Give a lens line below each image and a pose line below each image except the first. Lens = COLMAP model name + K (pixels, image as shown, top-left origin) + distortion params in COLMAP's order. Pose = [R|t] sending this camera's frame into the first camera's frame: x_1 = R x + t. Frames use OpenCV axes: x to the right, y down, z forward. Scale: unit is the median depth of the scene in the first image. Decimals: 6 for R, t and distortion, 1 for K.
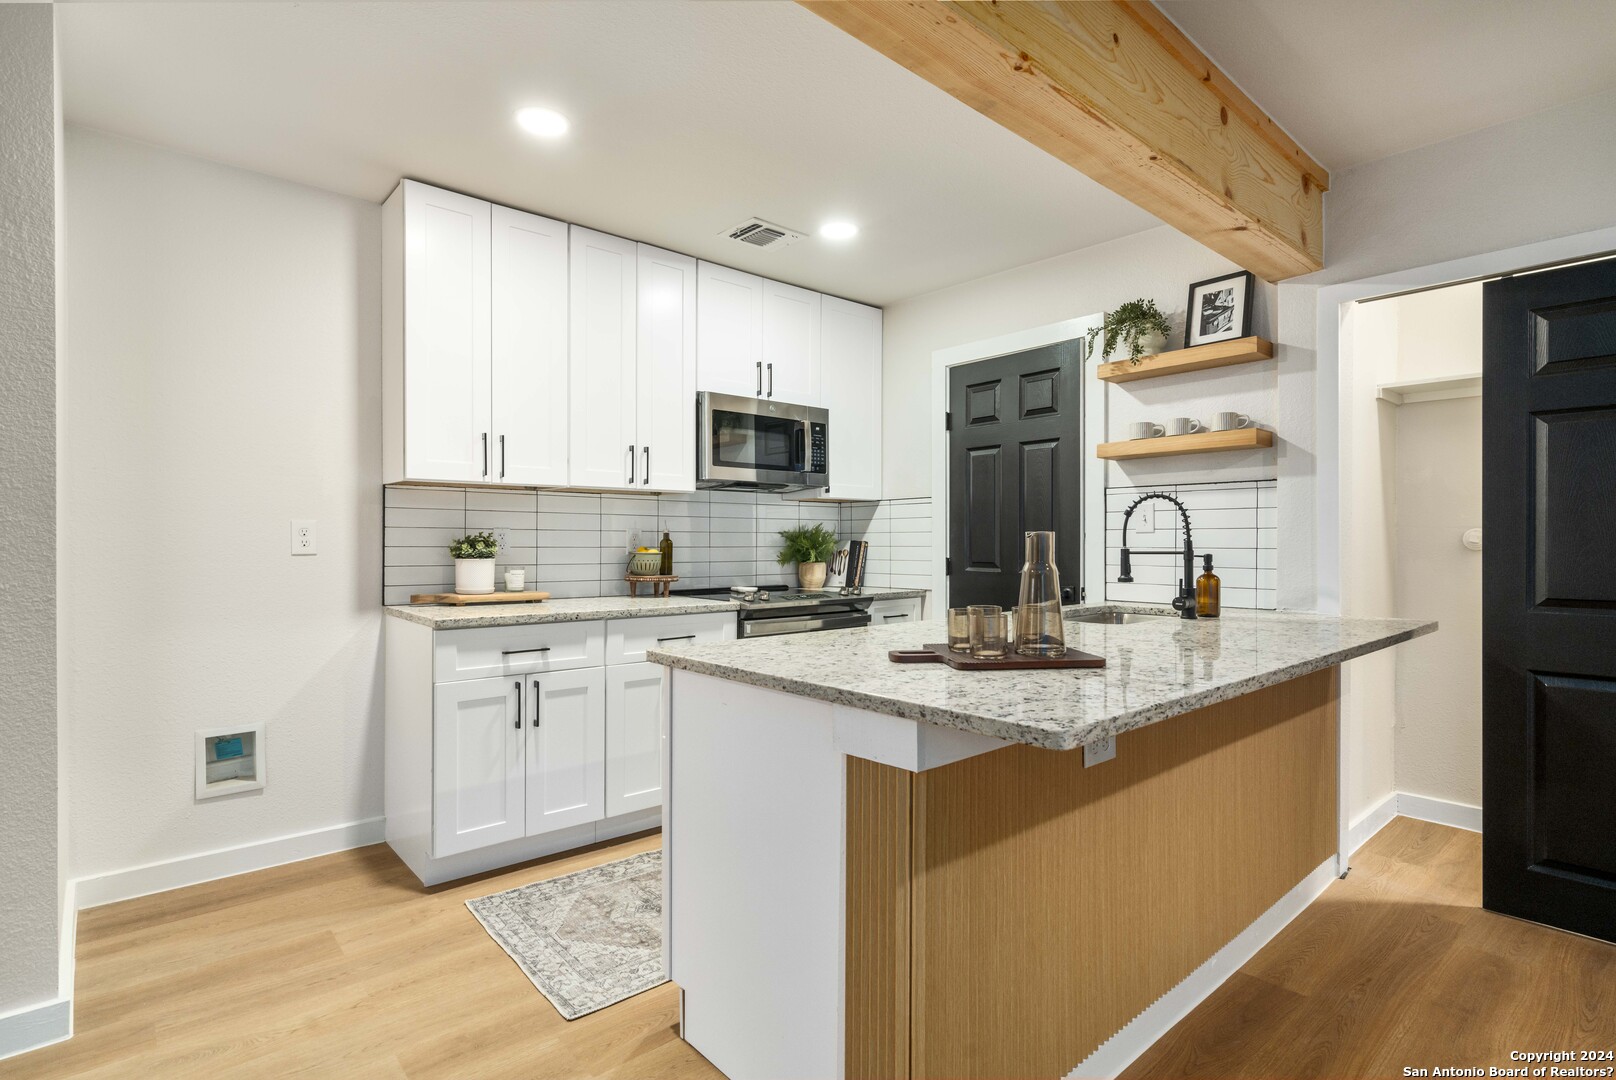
lens RADIAL K [[865.3, 0, 808.0], [0, 865.3, 540.0], [0, 0, 1]] dist [-0.002104, -0.000322]
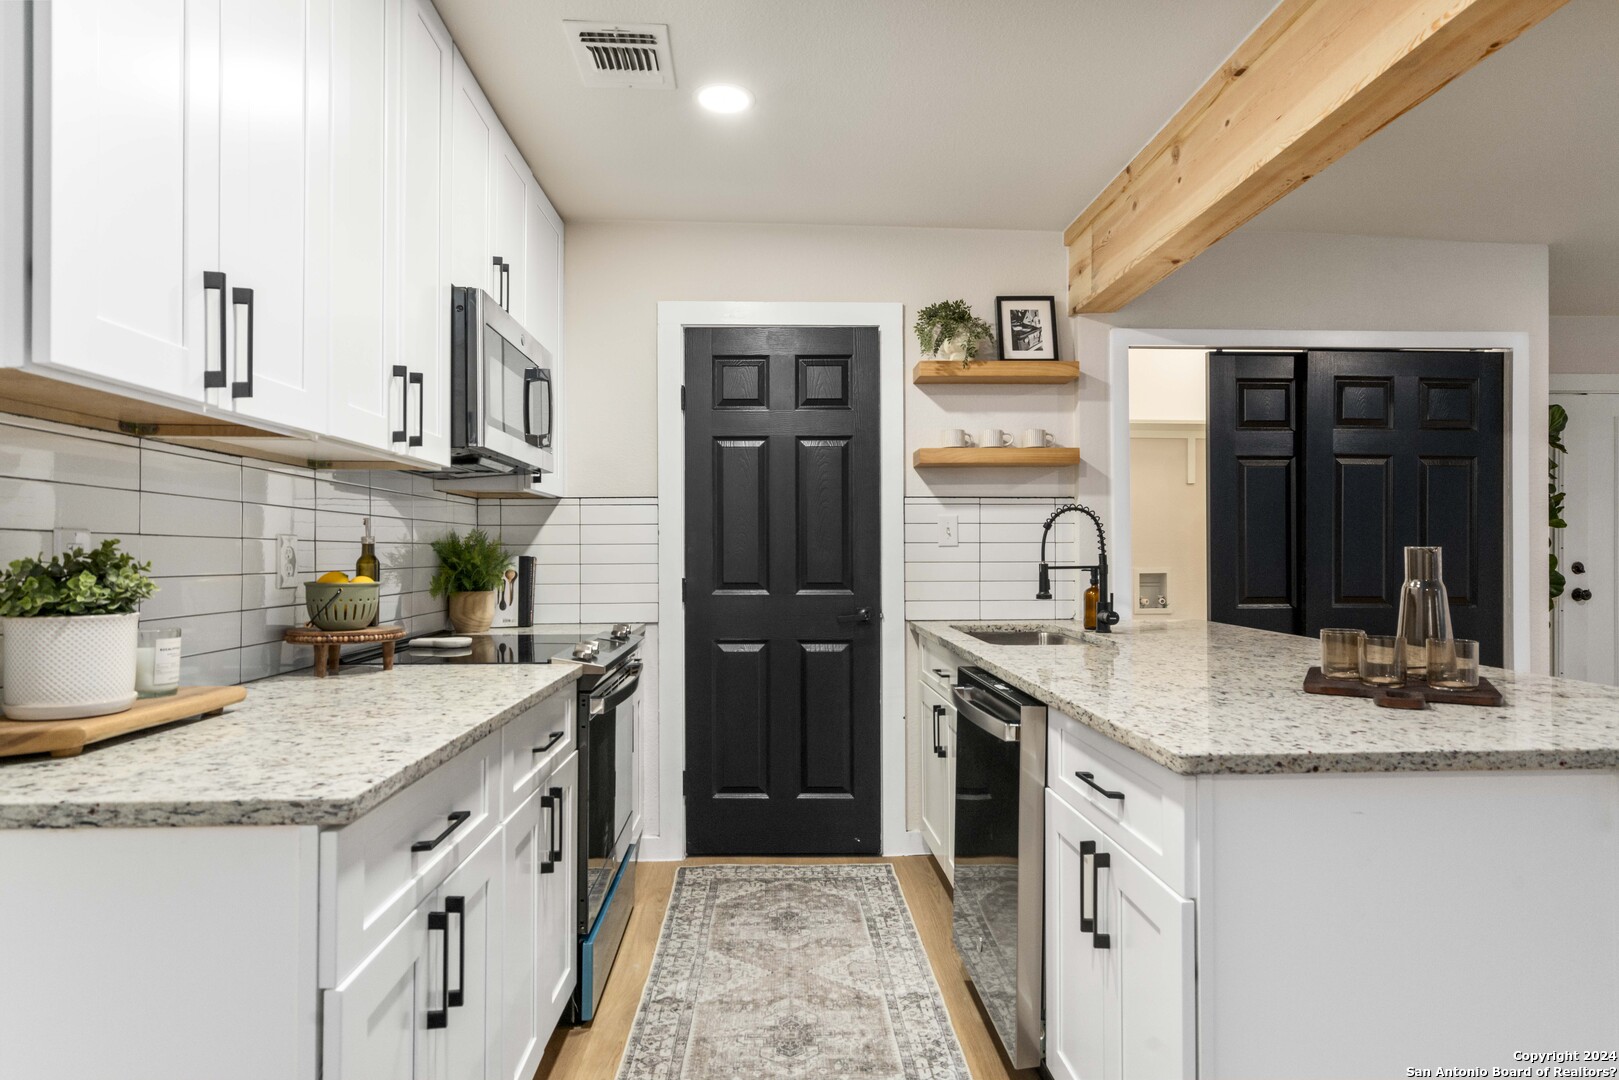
lens RADIAL K [[921.5, 0, 809.5], [0, 921.5, 540.0], [0, 0, 1]] dist [0.006439, 0.001896]
pose [[0.588288, 0.008434, 0.808608, -0.496980], [0.002213, 0.999925, -0.012040, -0.003590], [-0.808649, 0.008872, 0.588225, 0.512396]]
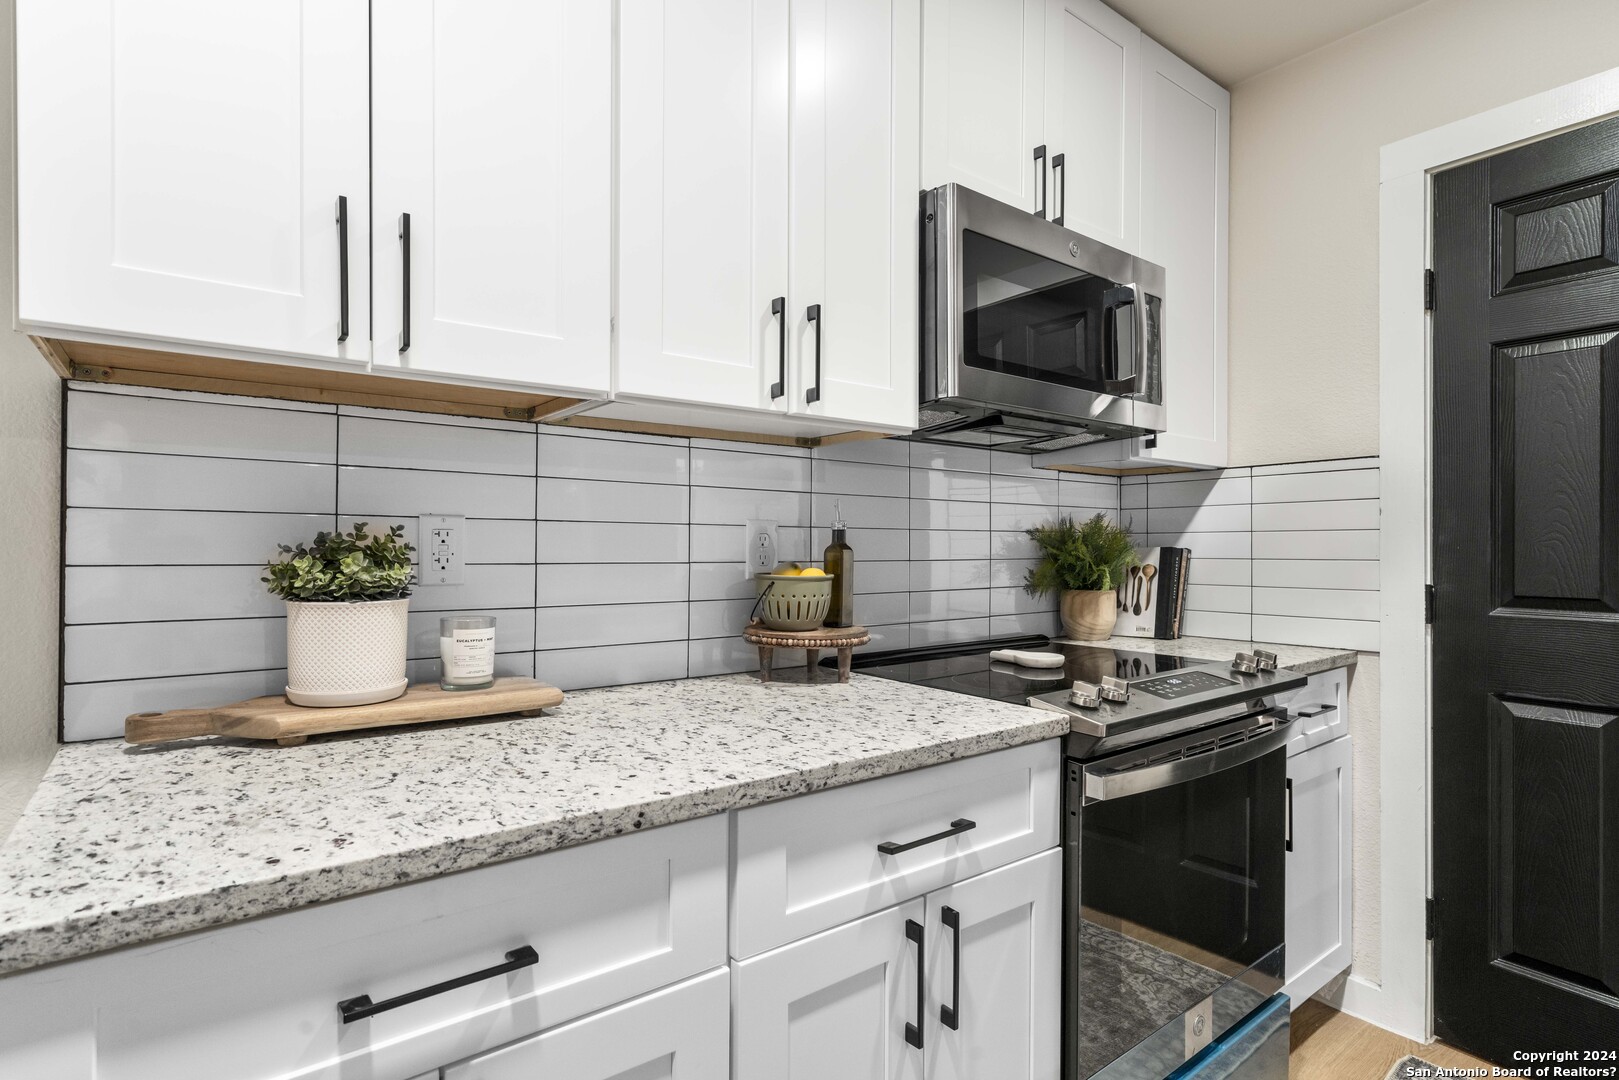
lens RADIAL K [[795.6, 0, 809.5], [0, 795.6, 540.0], [0, 0, 1]] dist [-0.003305, -0.000638]
pose [[0.999243, 0.001420, -0.038883, -0.178896], [-0.001633, 0.999984, -0.005436, -0.000962], [0.038875, 0.005495, 0.999229, 0.659611]]
